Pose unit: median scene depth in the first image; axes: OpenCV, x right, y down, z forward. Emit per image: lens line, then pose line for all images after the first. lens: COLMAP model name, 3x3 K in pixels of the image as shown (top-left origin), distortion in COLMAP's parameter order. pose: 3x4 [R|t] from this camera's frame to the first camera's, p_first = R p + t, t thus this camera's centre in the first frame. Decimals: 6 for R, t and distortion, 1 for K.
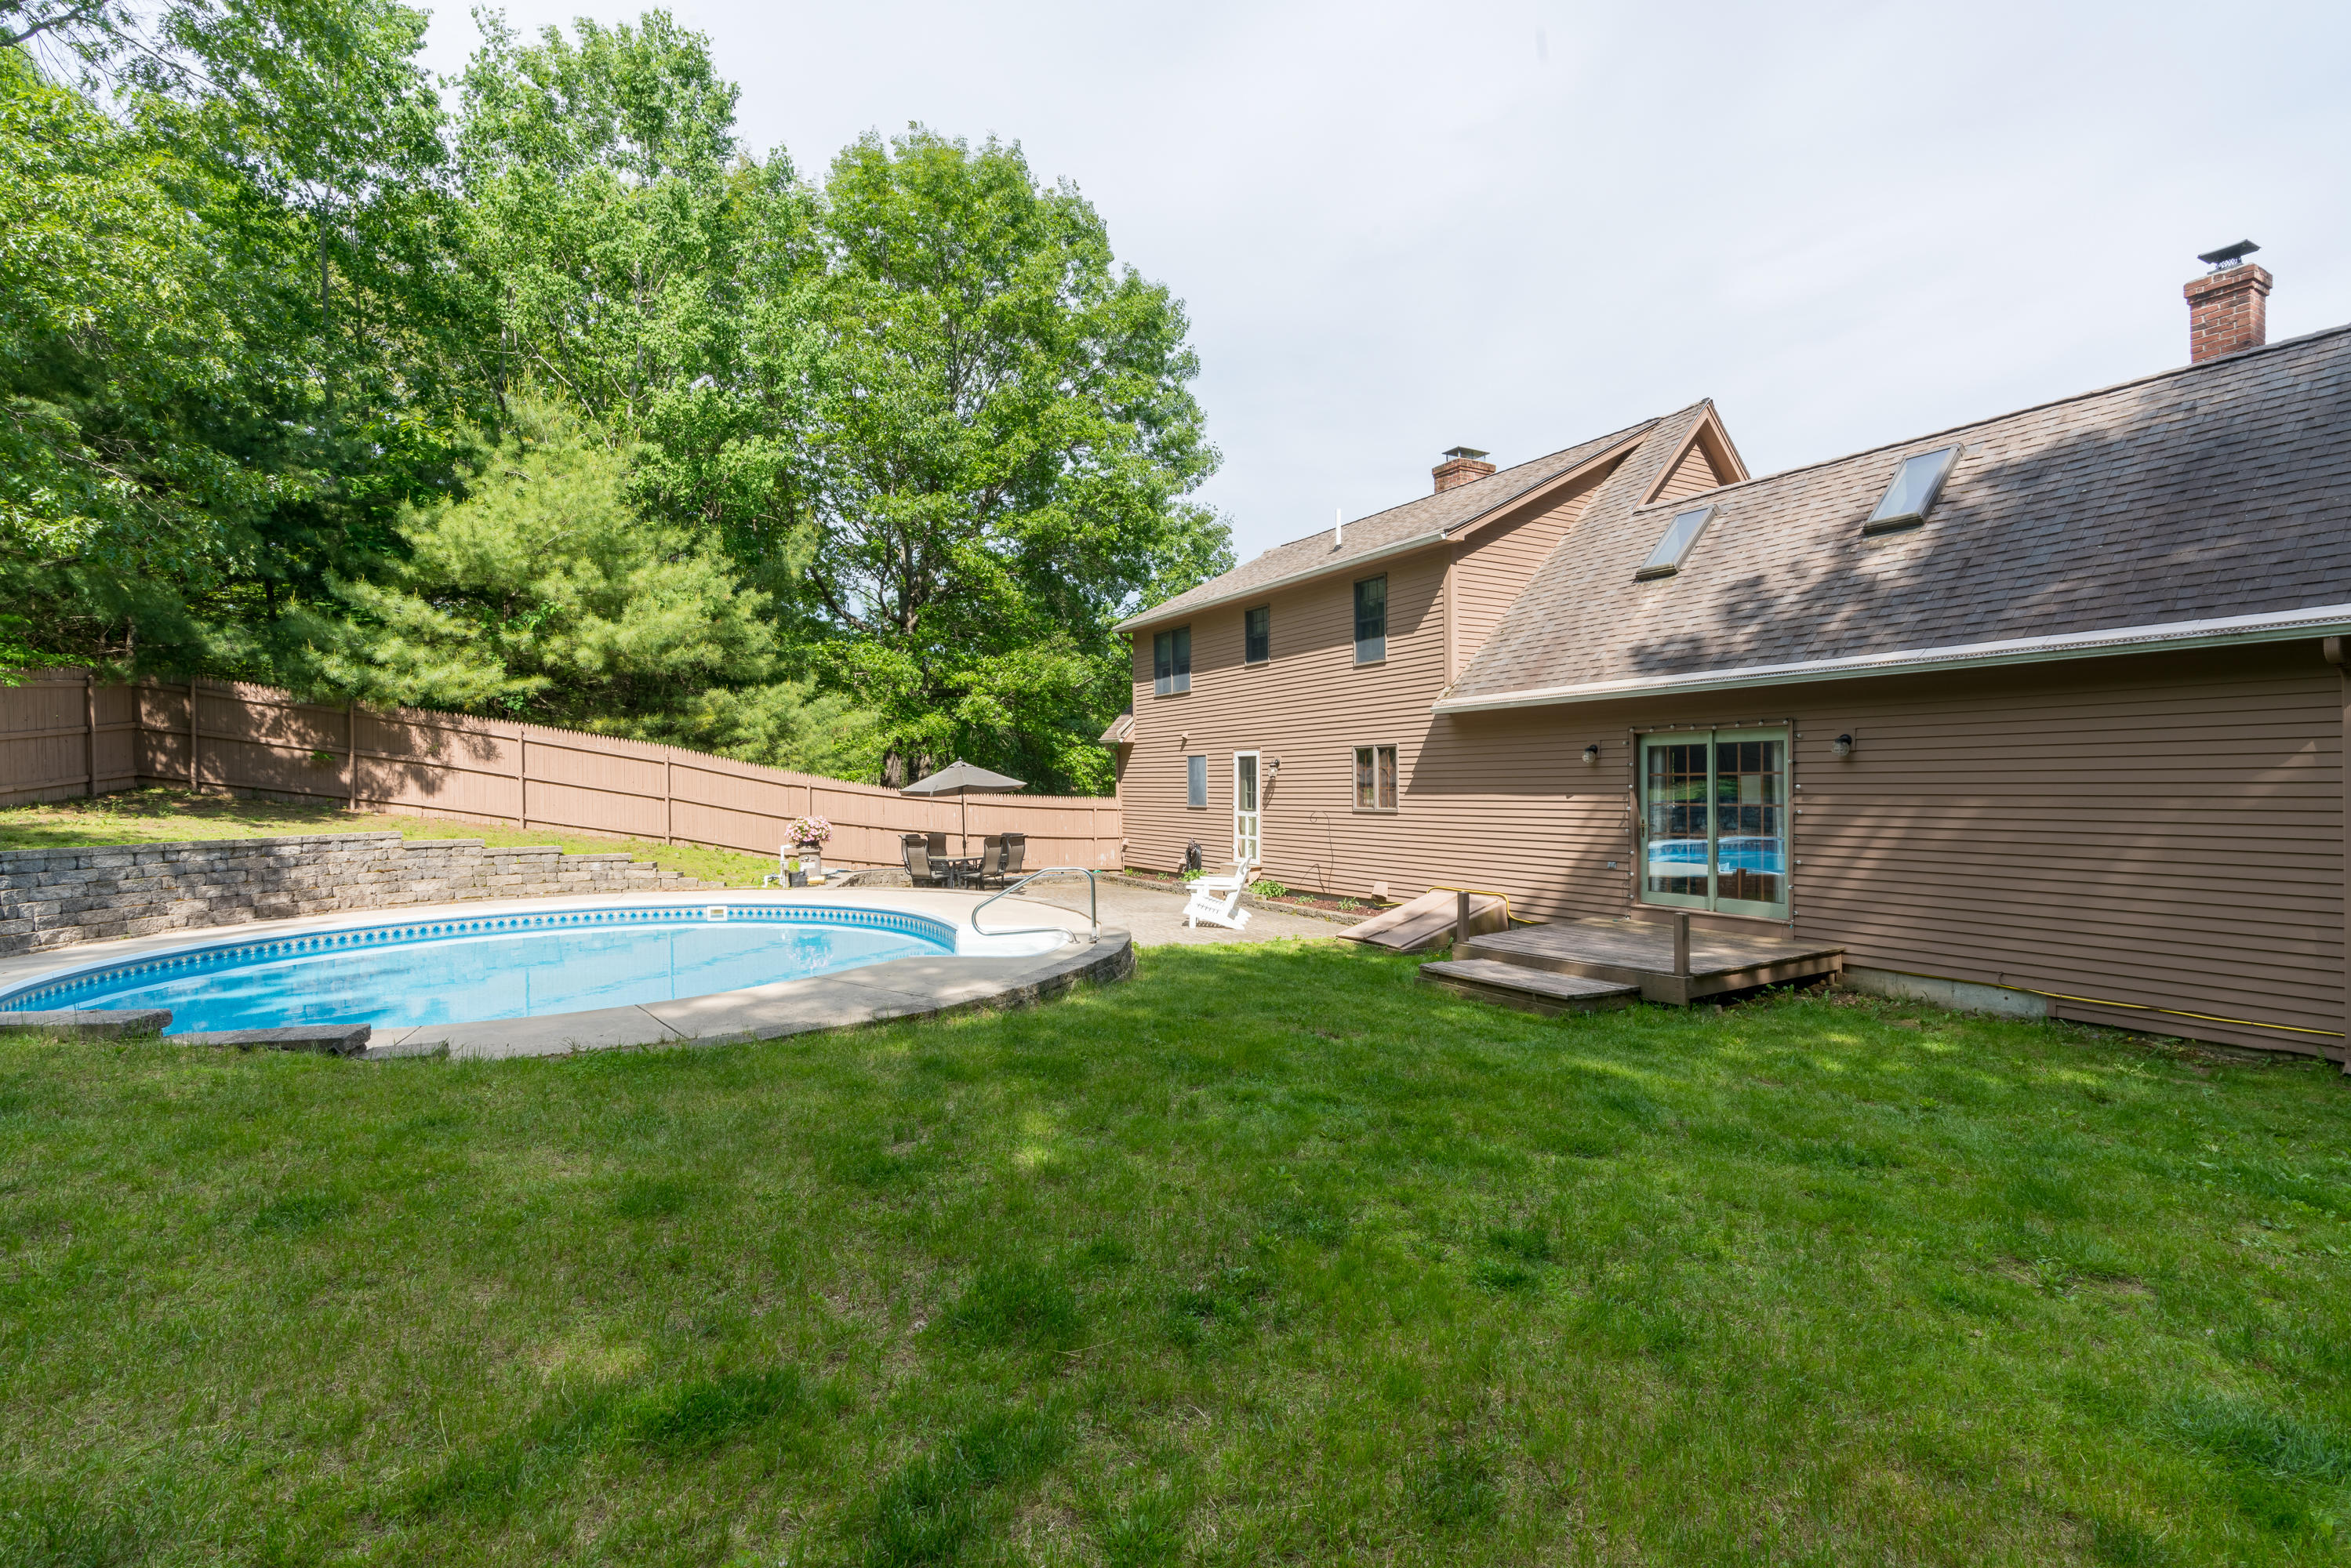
lens RADIAL K [[1059.8, 0, 1176.2], [0, 1059.8, 781.4], [0, 0, 1]] dist [-0.010287, 0.004861]
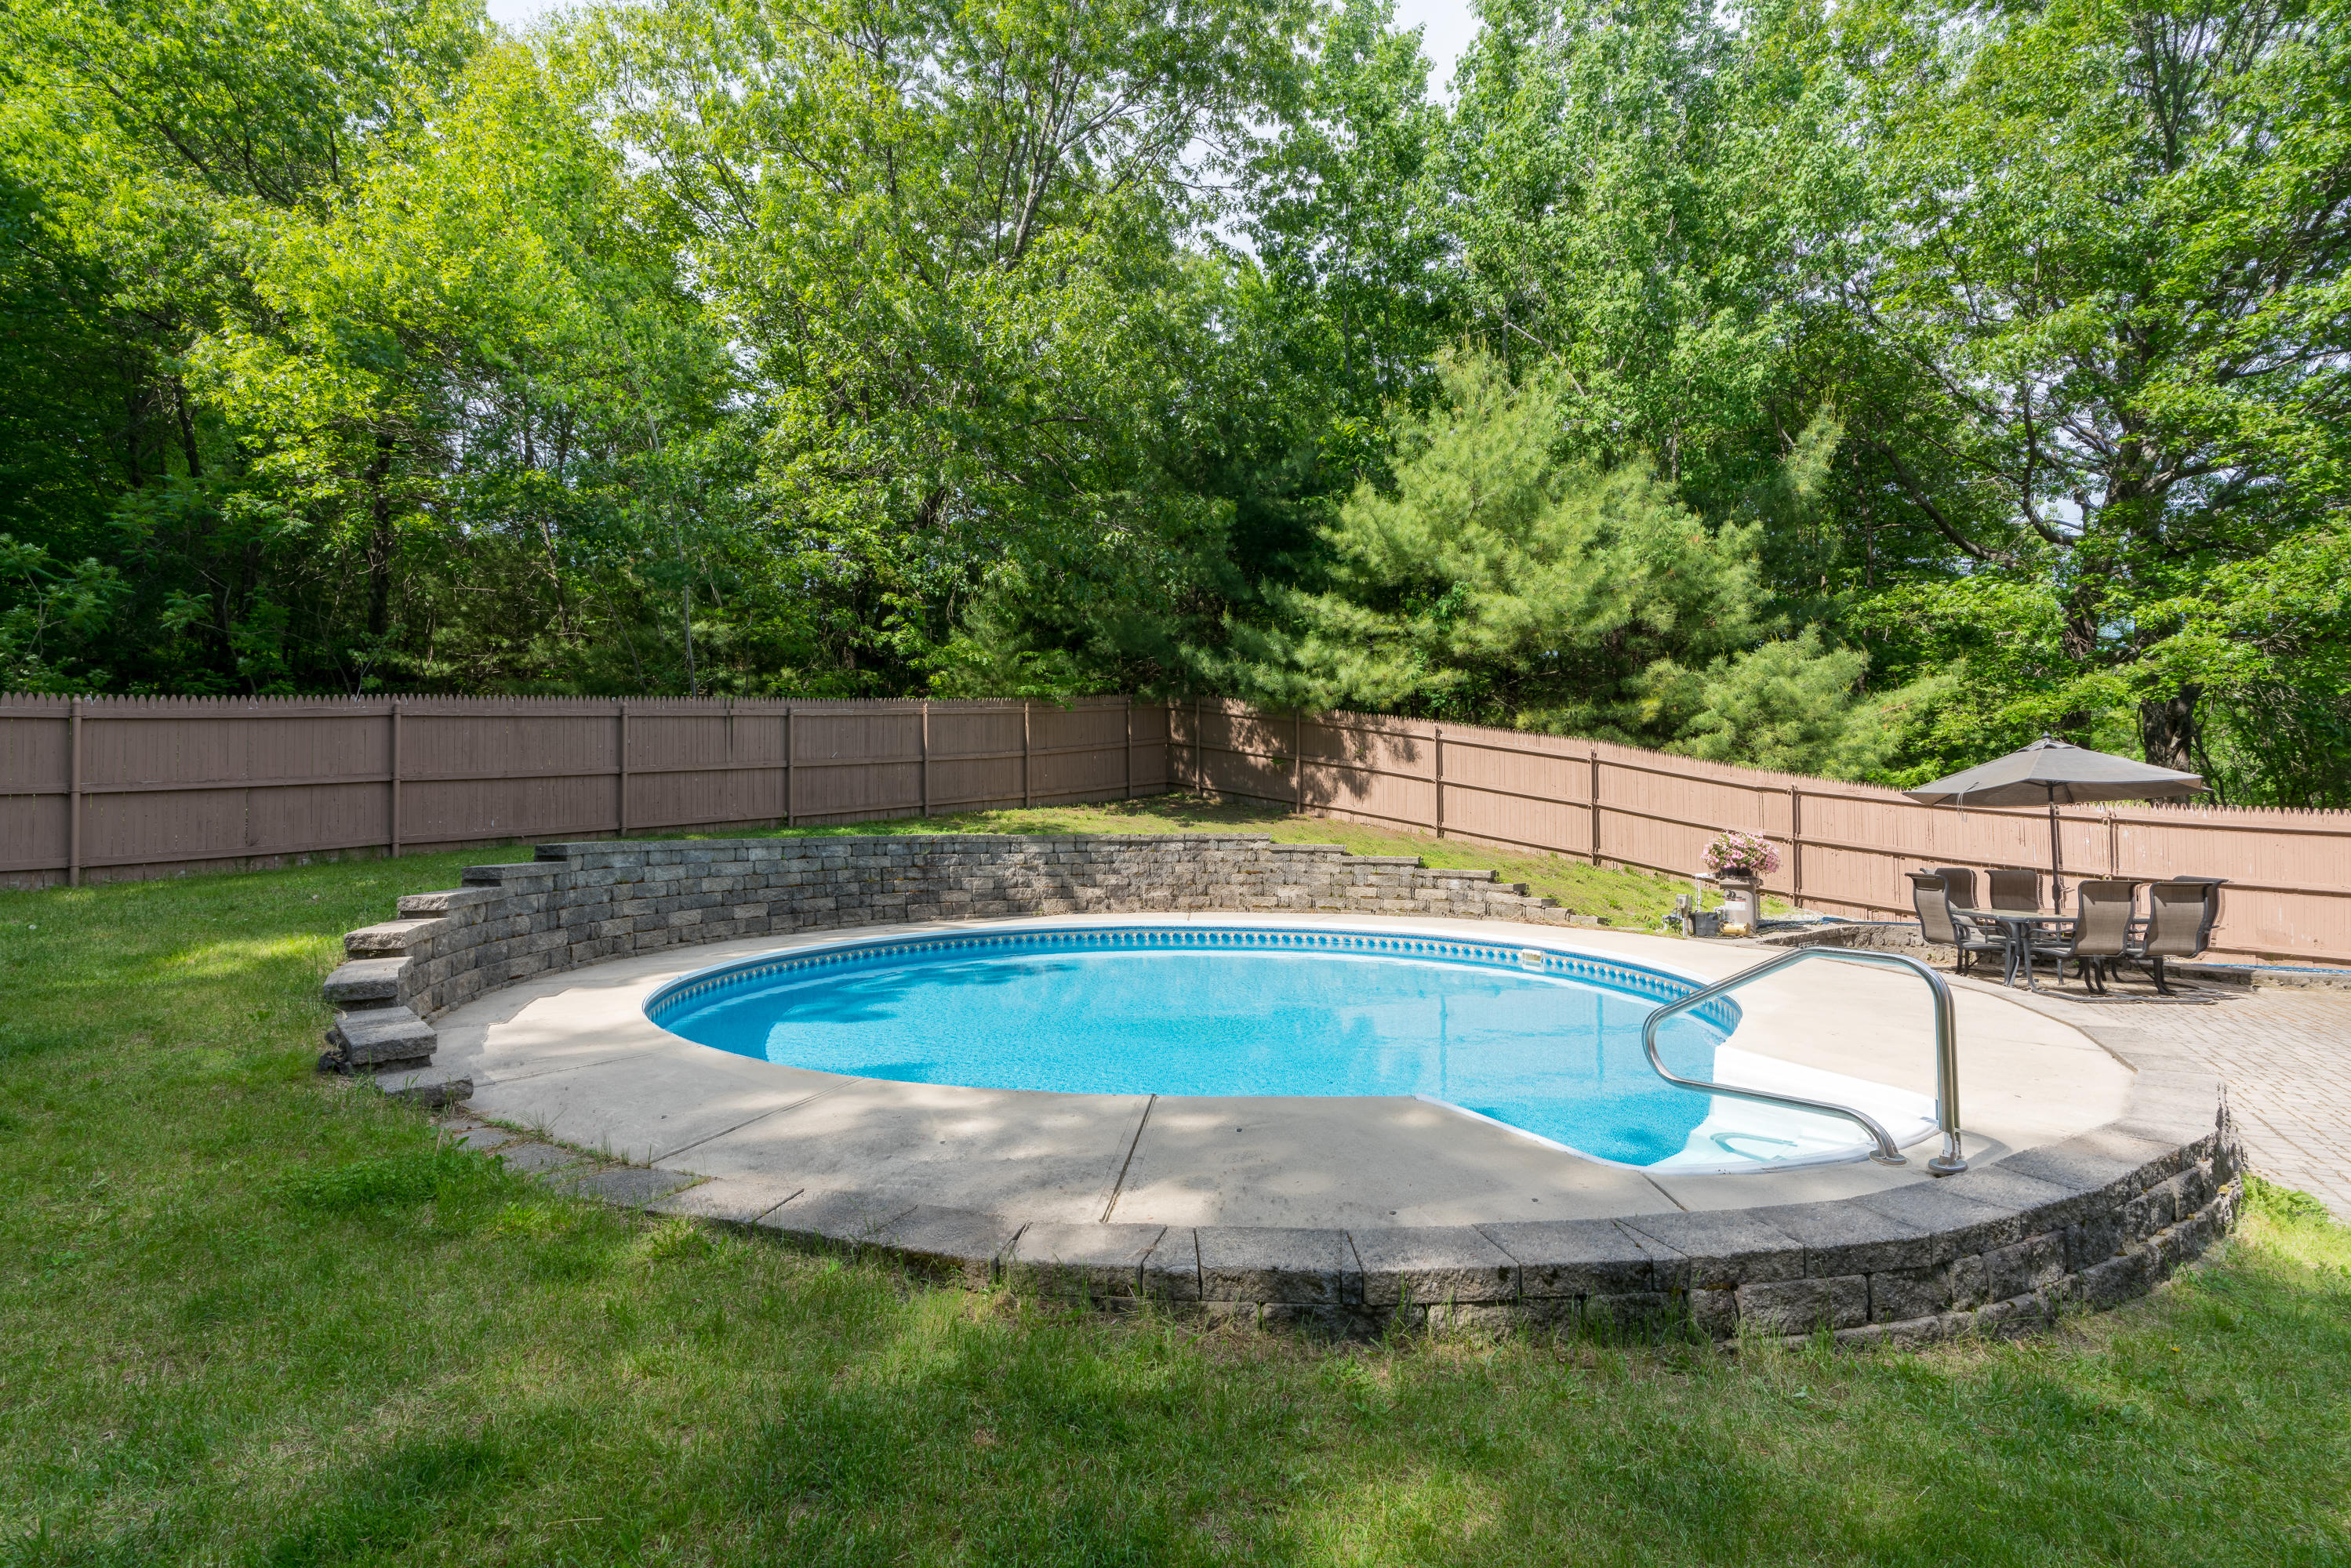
lens RADIAL K [[1059.8, 0, 1172.6], [0, 1059.8, 799.6], [0, 0, 1]] dist [-0.010287, 0.004861]
pose [[0.480543, -0.000758, -0.876971, 0.067357], [-0.003956, 0.999988, -0.003032, 0.016452], [0.876962, 0.004926, 0.480534, 0.378965]]
